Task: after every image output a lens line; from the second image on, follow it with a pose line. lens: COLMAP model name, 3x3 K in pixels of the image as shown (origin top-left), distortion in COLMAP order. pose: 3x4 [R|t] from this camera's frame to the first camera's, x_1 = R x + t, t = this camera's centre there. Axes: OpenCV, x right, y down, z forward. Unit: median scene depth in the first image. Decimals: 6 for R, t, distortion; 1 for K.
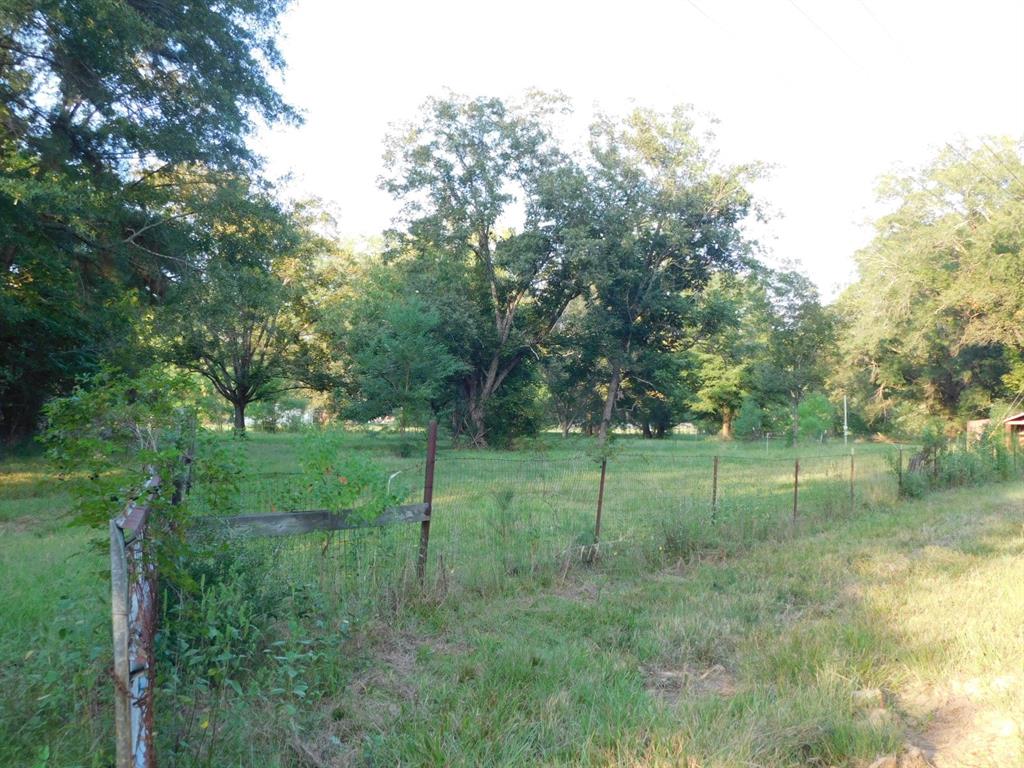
lens RADIAL K [[1064.6, 0, 511.0], [0, 1064.6, 382.2], [0, 0, 1]] dist [0.061032, 0.000000]
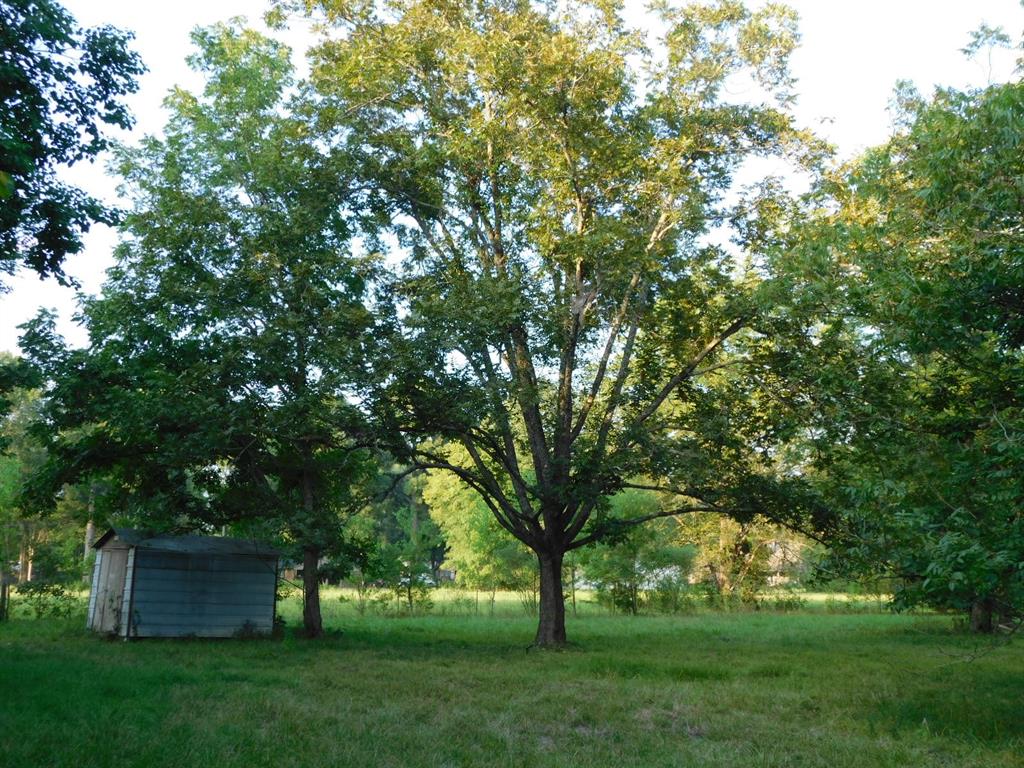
lens RADIAL K [[1192.5, 0, 510.9], [0, 1192.5, 384.4], [0, 0, 1]] dist [0.018455, 0.000000]
pose [[0.950496, -0.059701, -0.304946, -0.092756], [0.021052, 0.991487, -0.128493, 0.010101], [0.310021, 0.115712, 0.943662, 0.408366]]
